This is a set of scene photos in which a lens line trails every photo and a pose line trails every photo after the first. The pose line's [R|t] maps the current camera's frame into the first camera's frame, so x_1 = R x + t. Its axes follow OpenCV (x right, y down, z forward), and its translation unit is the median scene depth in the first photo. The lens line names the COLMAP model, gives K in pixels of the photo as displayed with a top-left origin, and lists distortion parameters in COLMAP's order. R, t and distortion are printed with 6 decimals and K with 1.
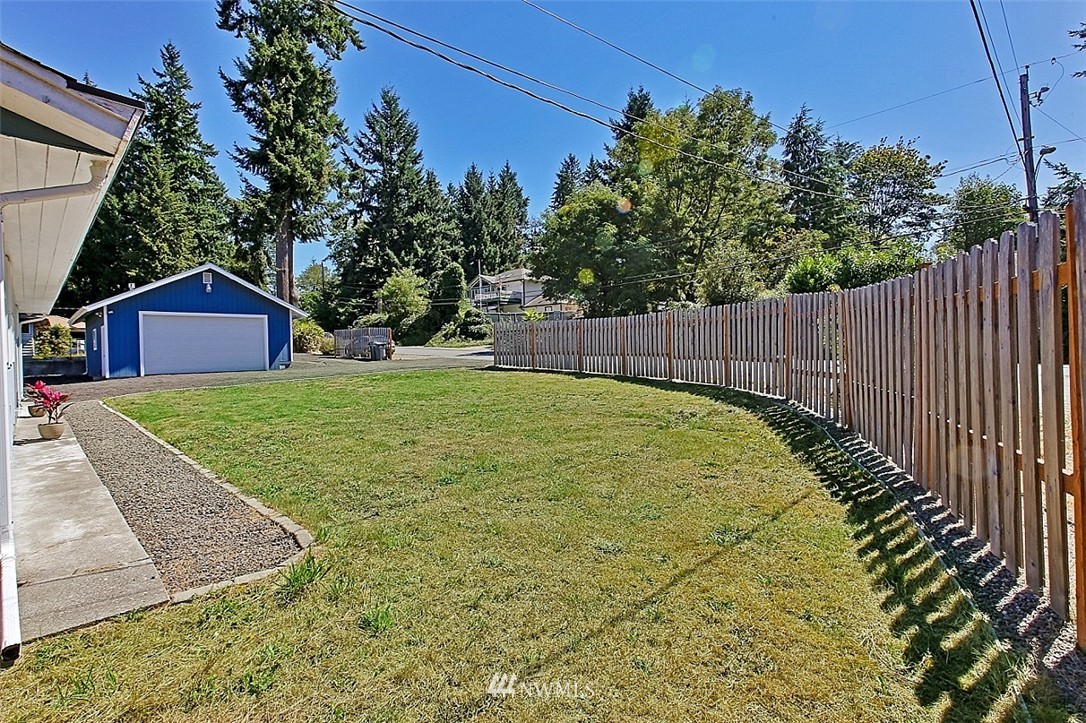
lens RADIAL K [[535.9, 0, 541.1], [0, 535.9, 350.8], [0, 0, 1]] dist [-0.033819, 0.025781]
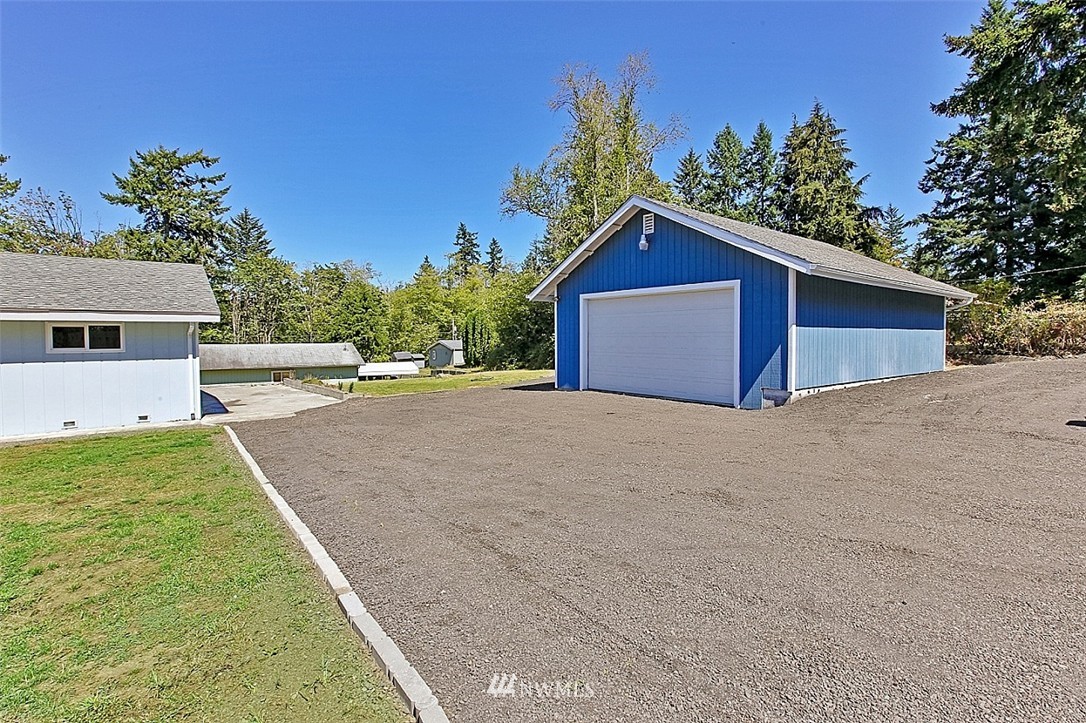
lens RADIAL K [[517.9, 0, 541.4], [0, 517.9, 350.7], [0, 0, 1]] dist [-0.029602, 0.019687]
pose [[-0.108053, 0.050951, -0.992839, -0.028167], [0.004922, 0.998701, 0.050716, -0.011768], [0.994133, 0.000594, -0.108163, 0.325379]]
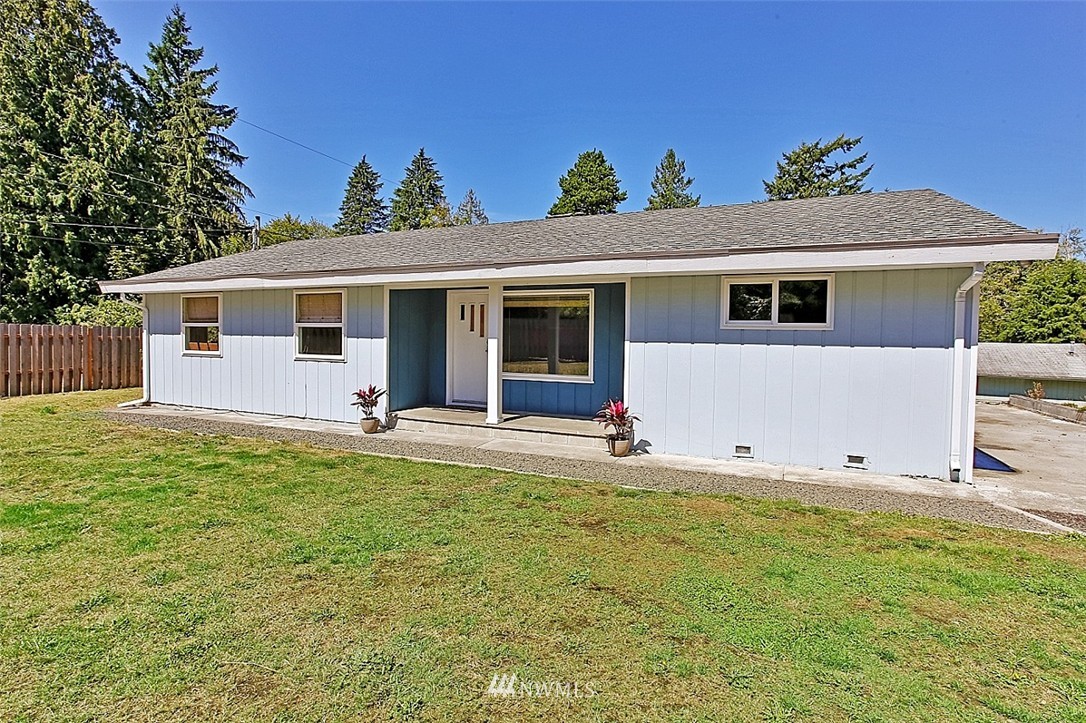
lens RADIAL K [[535.9, 0, 541.1], [0, 535.9, 350.8], [0, 0, 1]] dist [-0.033819, 0.025781]
pose [[-0.924615, 0.022599, -0.380232, -0.096085], [0.007817, 0.999154, 0.040375, -0.004348], [0.380823, 0.034359, -0.924009, 0.240574]]
